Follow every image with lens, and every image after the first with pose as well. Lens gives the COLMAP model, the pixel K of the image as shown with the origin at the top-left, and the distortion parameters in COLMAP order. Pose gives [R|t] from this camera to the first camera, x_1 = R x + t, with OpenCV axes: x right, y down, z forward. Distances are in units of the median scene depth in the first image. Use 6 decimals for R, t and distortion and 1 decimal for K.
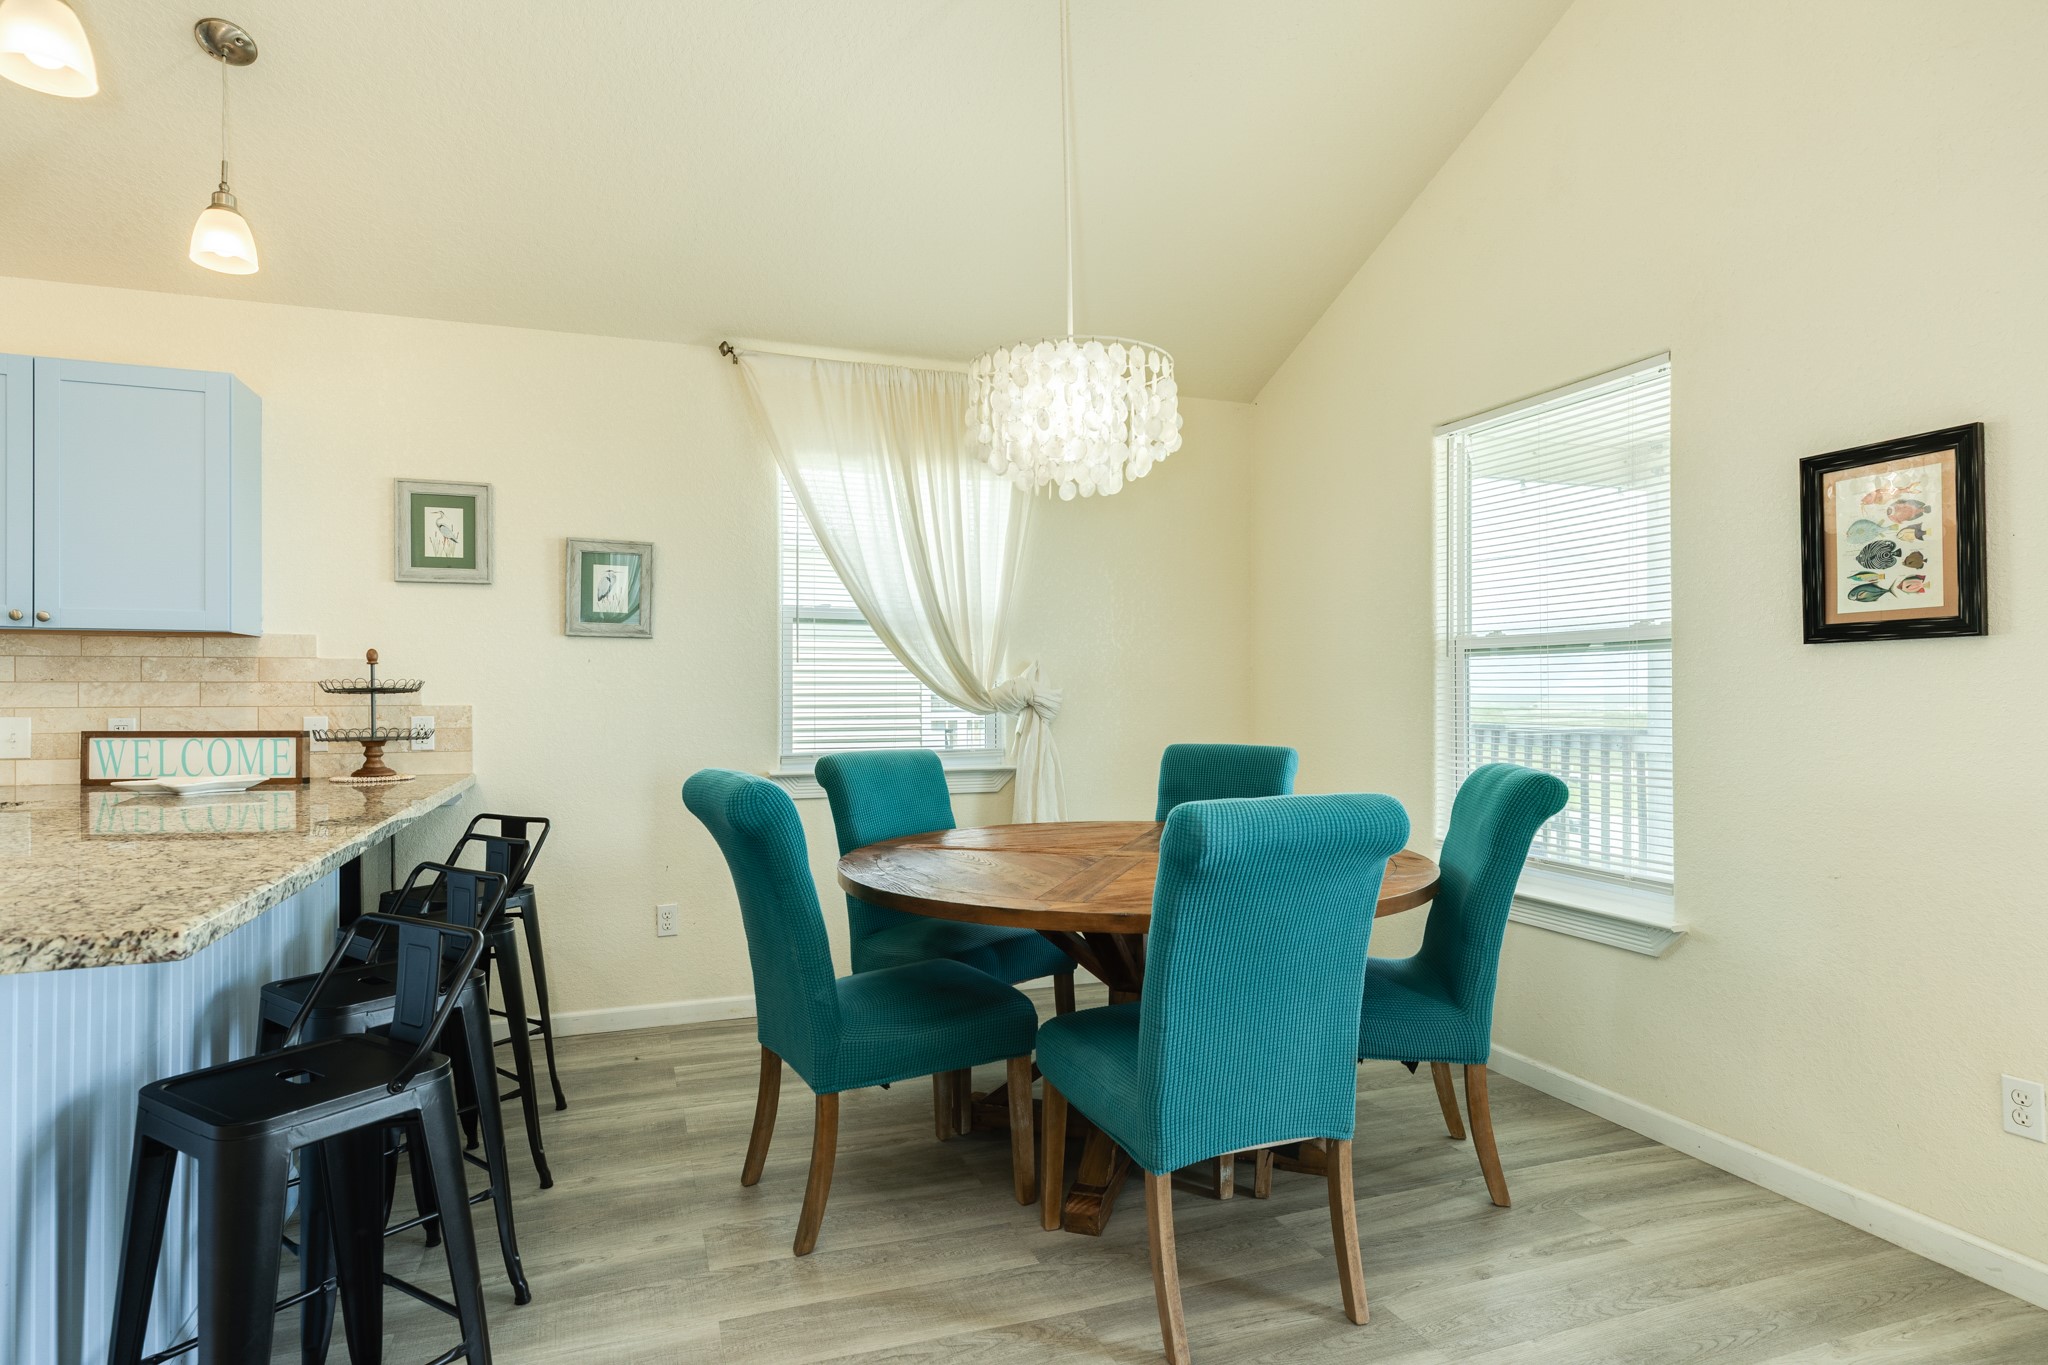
lens RADIAL K [[1108.7, 0, 1031.9], [0, 1108.7, 686.2], [0, 0, 1]] dist [0.005896, 0.000876]
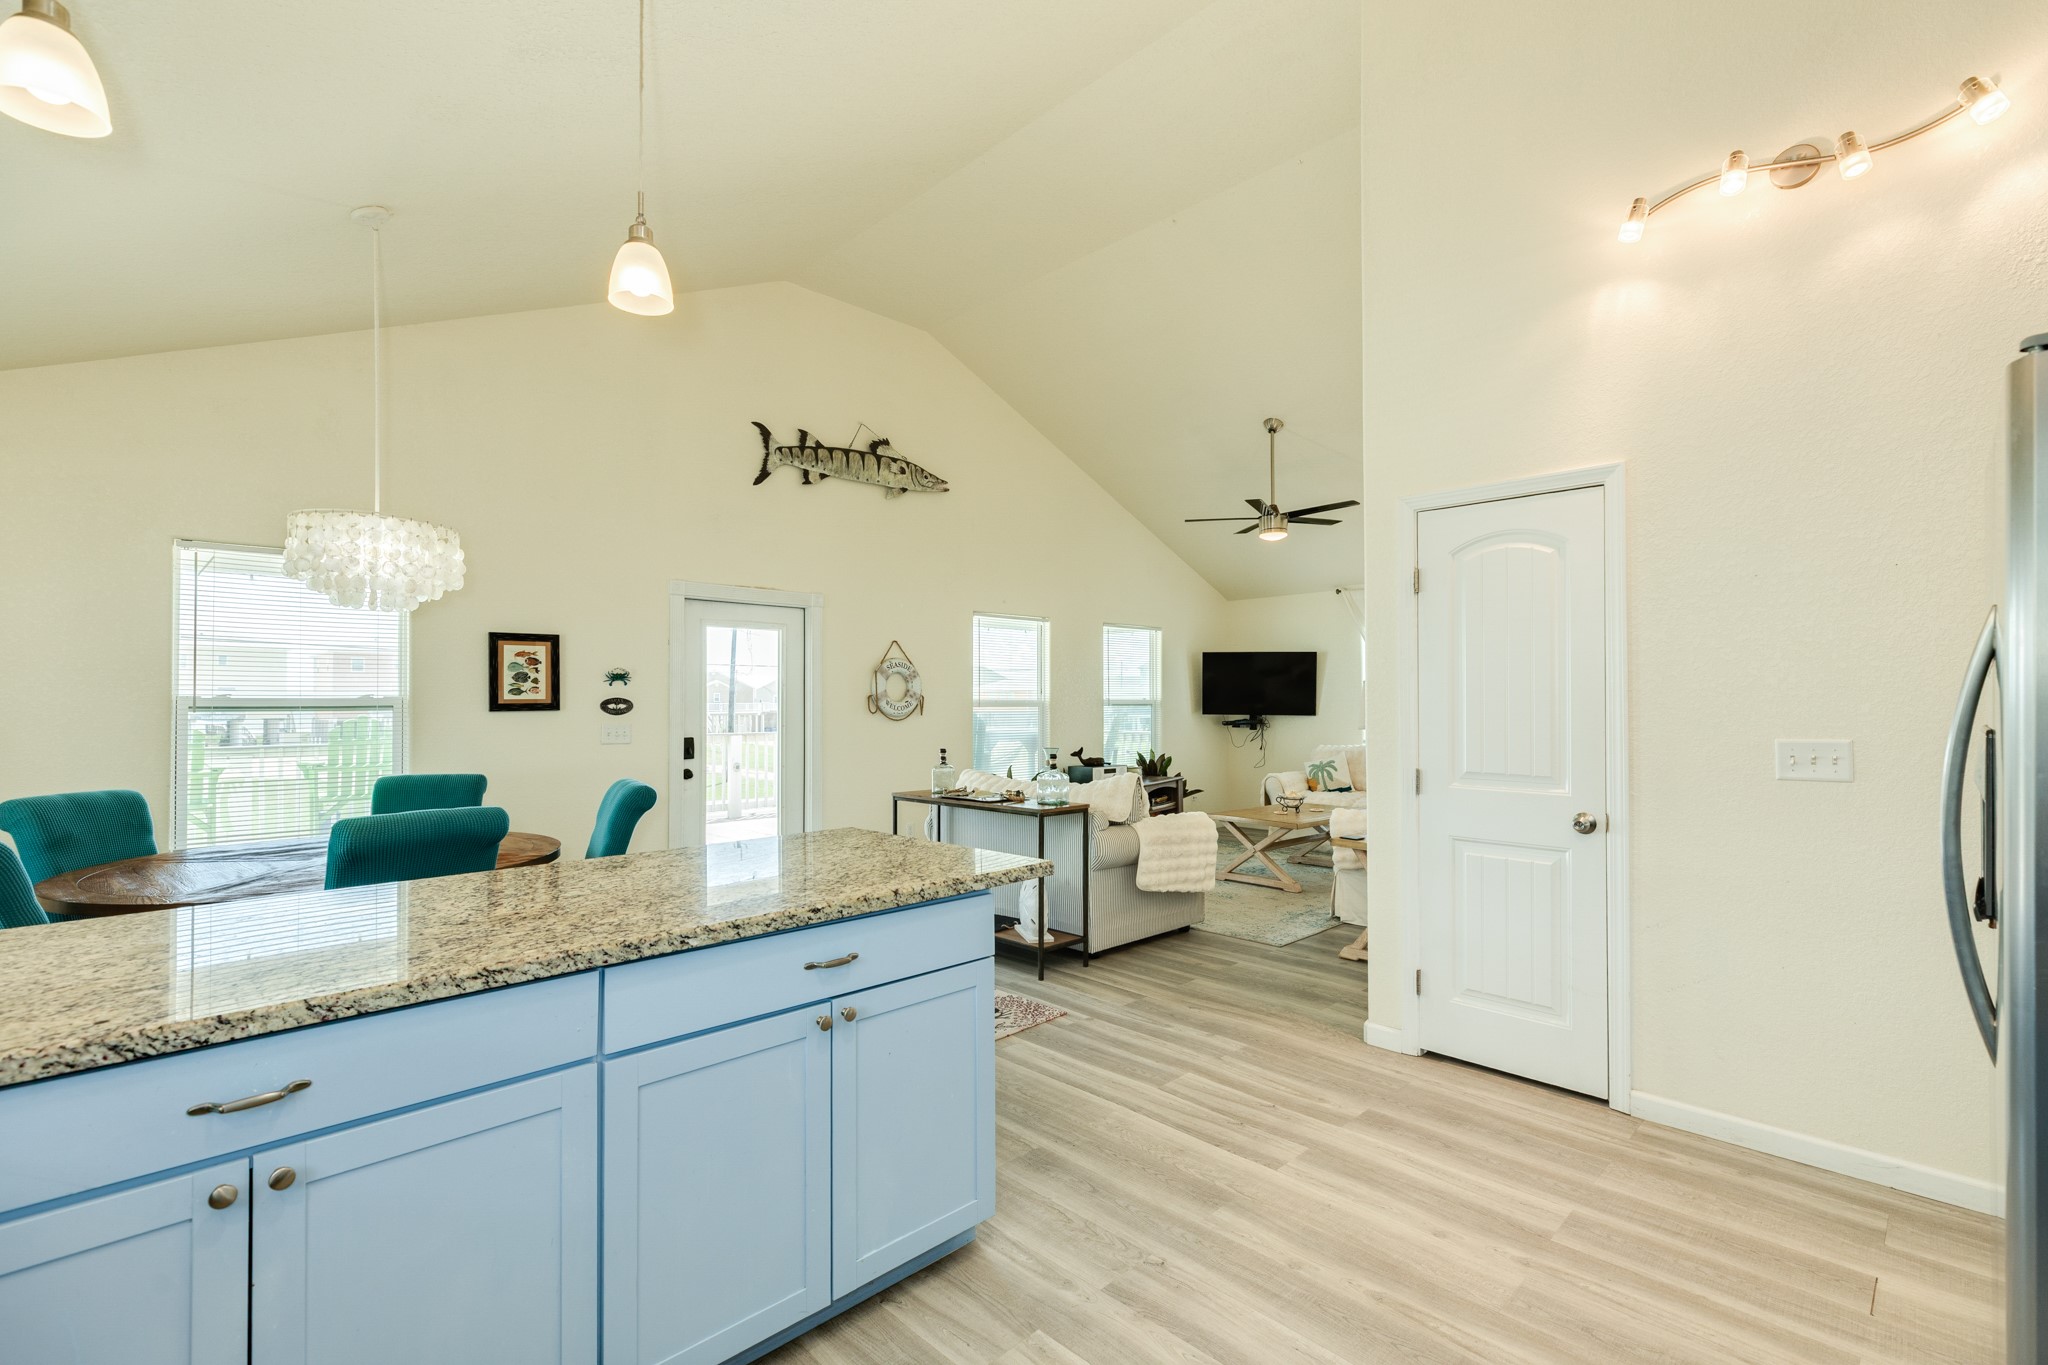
lens RADIAL K [[916.6, 0, 1030.0], [0, 916.6, 691.9], [0, 0, 1]] dist [0.007802, -0.001231]
pose [[-0.415060, 0.013793, 0.909690, -1.108271], [-0.002927, 0.999860, -0.016495, -0.036172], [-0.909789, -0.009509, -0.414961, 0.552933]]
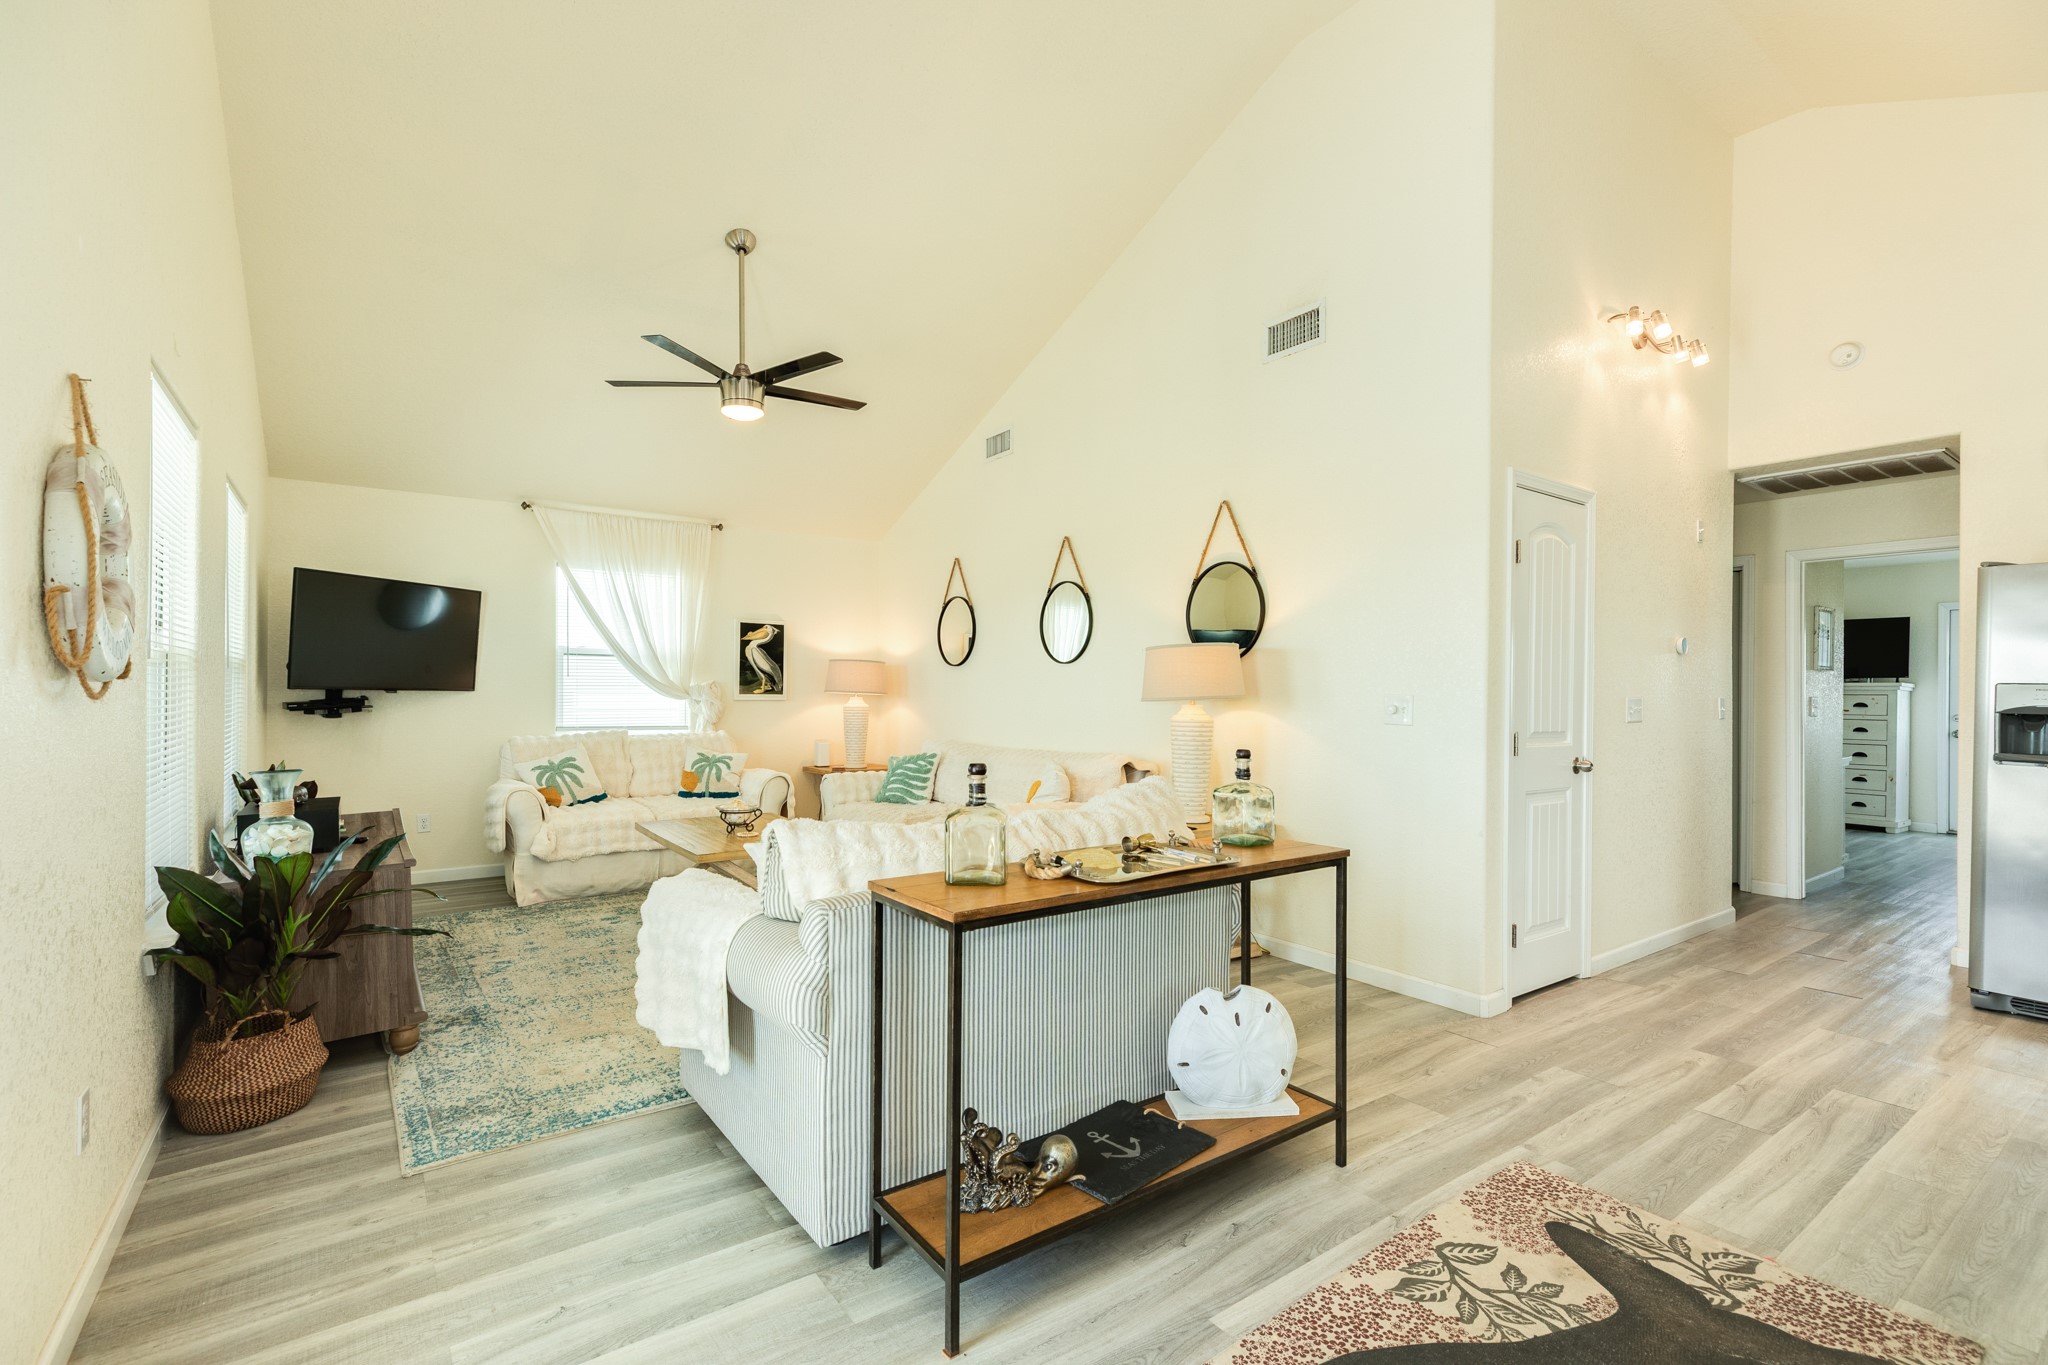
lens RADIAL K [[916.6, 0, 1023.0], [0, 916.6, 688.0], [0, 0, 1]] dist [0.007802, -0.001231]
pose [[-0.963568, -0.004479, -0.267425, 0.427579], [-0.002462, 0.999966, -0.007879, -0.010181], [0.267451, -0.006934, -0.963547, 0.609156]]
